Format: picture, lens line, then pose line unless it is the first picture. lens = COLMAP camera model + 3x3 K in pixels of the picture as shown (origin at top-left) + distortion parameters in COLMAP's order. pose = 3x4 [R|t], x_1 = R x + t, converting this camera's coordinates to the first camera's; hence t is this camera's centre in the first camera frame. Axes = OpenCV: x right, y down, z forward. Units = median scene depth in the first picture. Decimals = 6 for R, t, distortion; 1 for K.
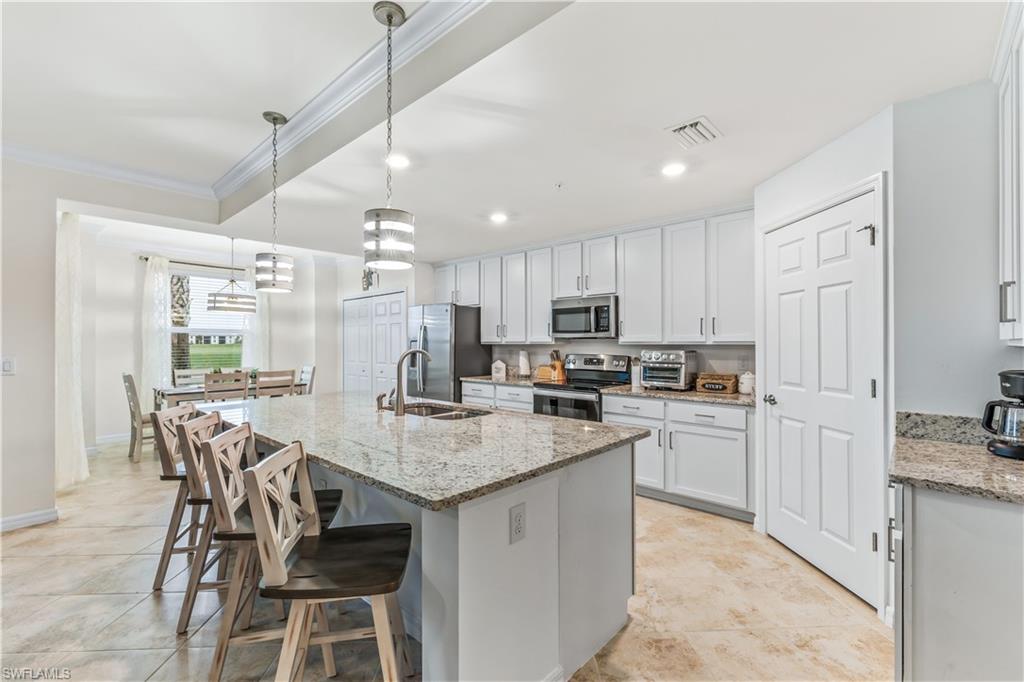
lens RADIAL K [[441.7, 0, 515.0], [0, 441.7, 340.6], [0, 0, 1]] dist [0.000092, -0.000627]
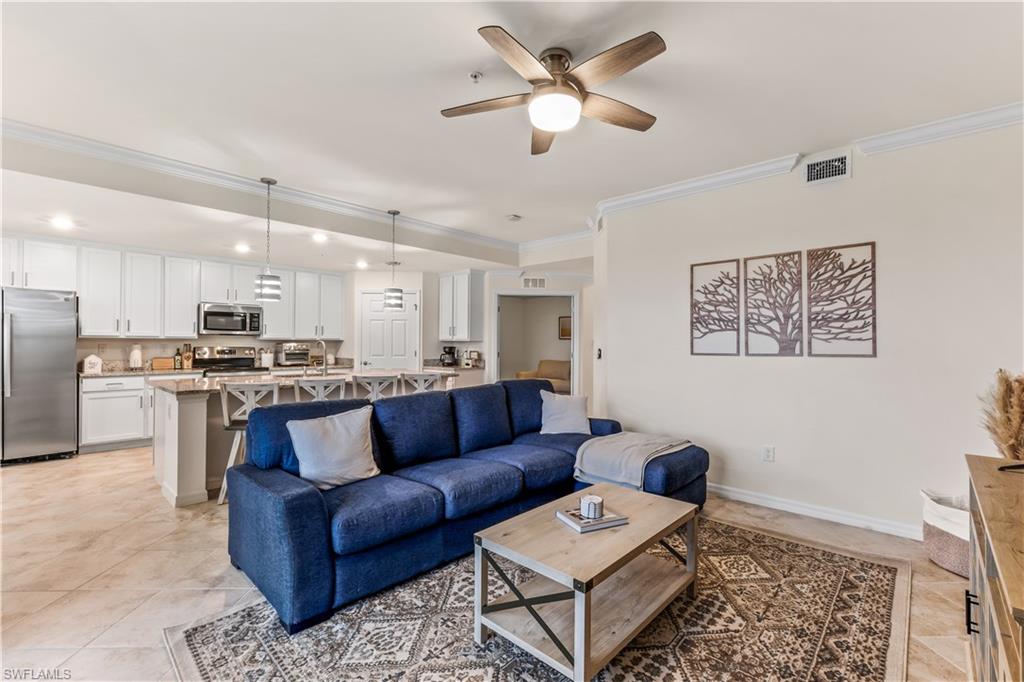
lens RADIAL K [[441.7, 0, 537.8], [0, 441.7, 345.4], [0, 0, 1]] dist [0.000092, -0.000627]
pose [[0.003028, -0.003016, 0.999991, -1.130898], [-0.010889, 0.999936, 0.003049, 0.012427], [-0.999936, -0.010898, 0.002995, 0.029646]]
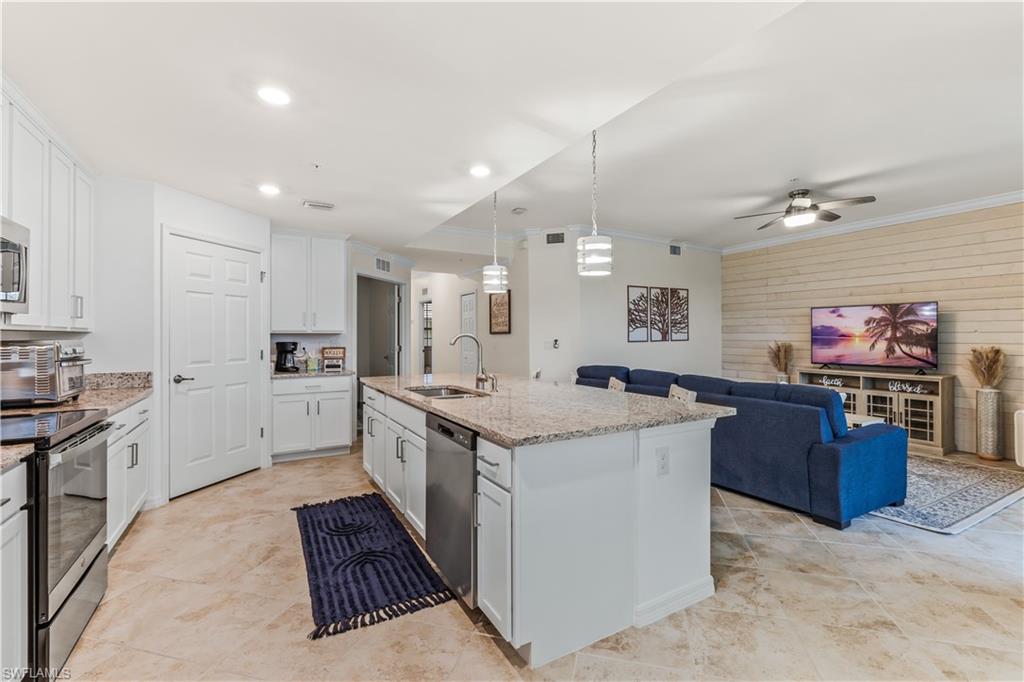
lens RADIAL K [[441.7, 0, 490.5], [0, 441.7, 329.5], [0, 0, 1]] dist [0.000092, -0.000627]
pose [[-0.938615, 0.011186, 0.344786, -0.371313], [0.003866, 0.999752, -0.021912, 0.019099], [-0.344946, -0.019234, -0.938425, 1.118510]]
